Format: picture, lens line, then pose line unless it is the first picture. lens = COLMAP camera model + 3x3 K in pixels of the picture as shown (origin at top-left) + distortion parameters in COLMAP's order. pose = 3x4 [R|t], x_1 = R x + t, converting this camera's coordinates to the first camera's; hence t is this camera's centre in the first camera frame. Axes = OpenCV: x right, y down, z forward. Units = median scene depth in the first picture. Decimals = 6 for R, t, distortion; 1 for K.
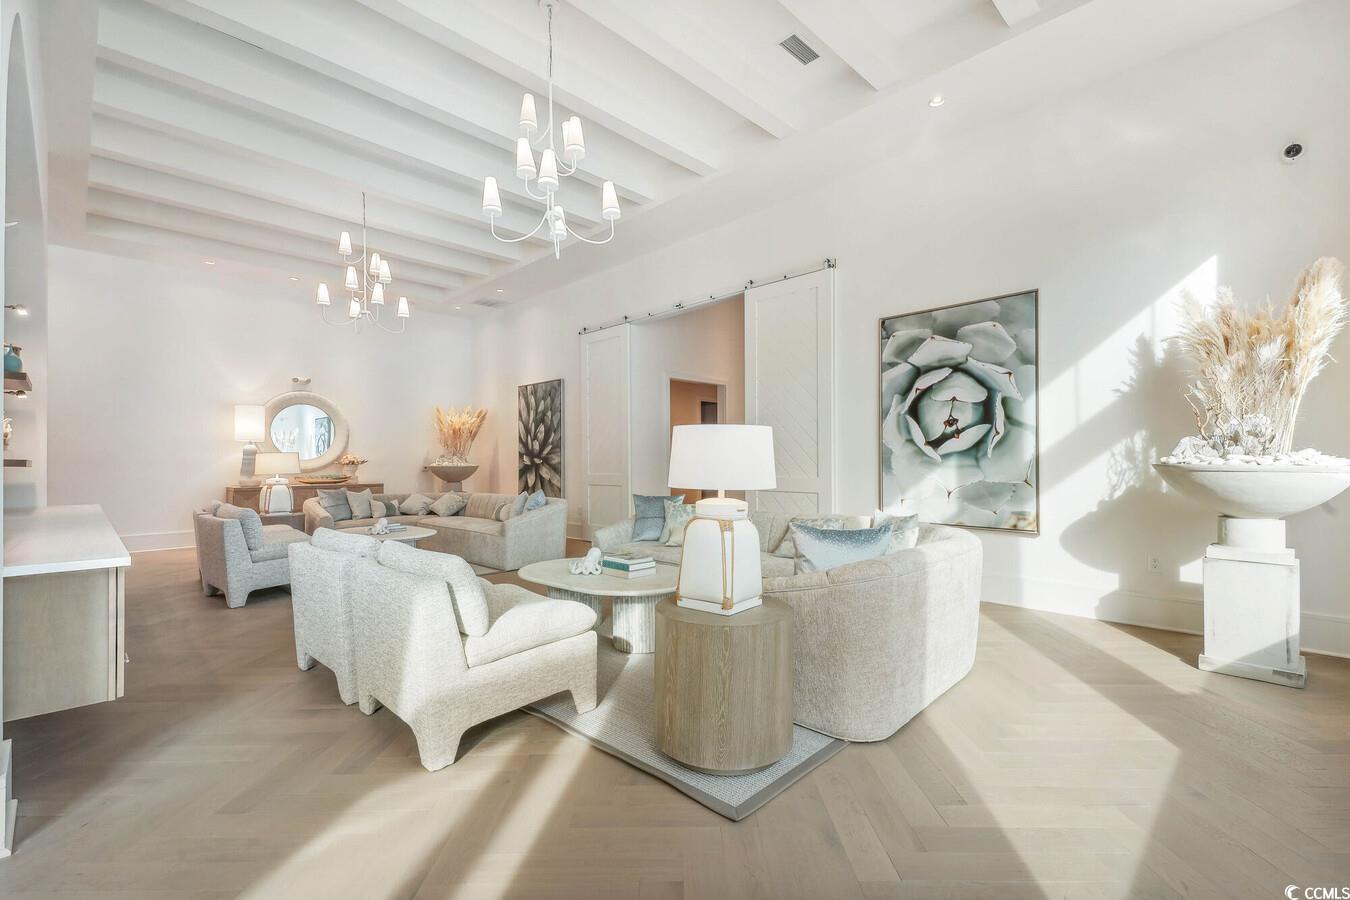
lens RADIAL K [[612.8, 0, 668.8], [0, 612.8, 452.5], [0, 0, 1]] dist [0.002105, 0.000023]
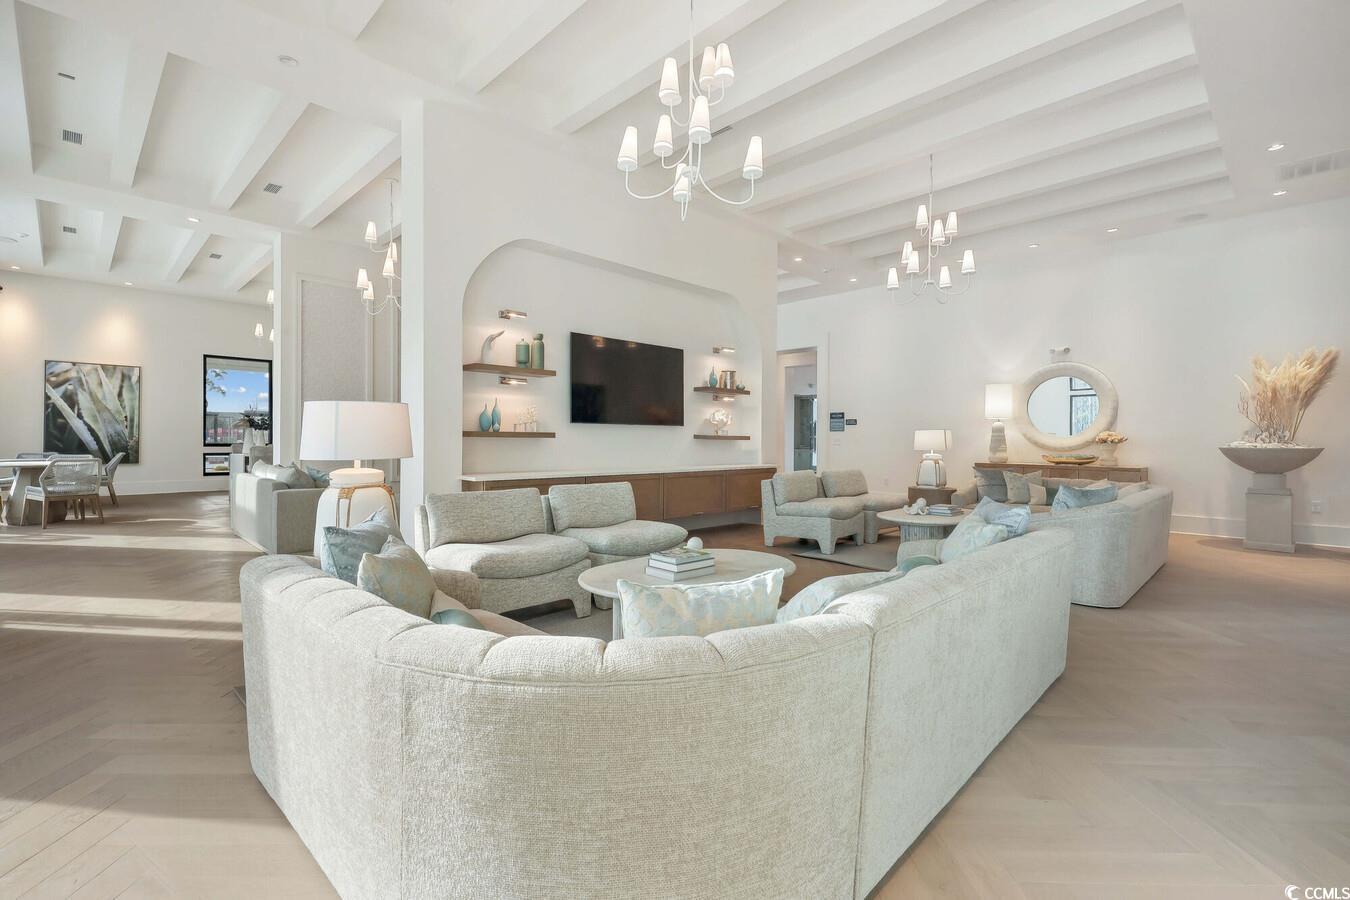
lens RADIAL K [[612.8, 0, 668.5], [0, 612.8, 445.7], [0, 0, 1]] dist [0.002105, 0.000023]
pose [[0.014354, 0.016839, -0.999755, 0.308148], [0.005387, 0.999842, 0.016918, 0.005417], [0.999882, -0.005629, 0.014261, 0.400276]]
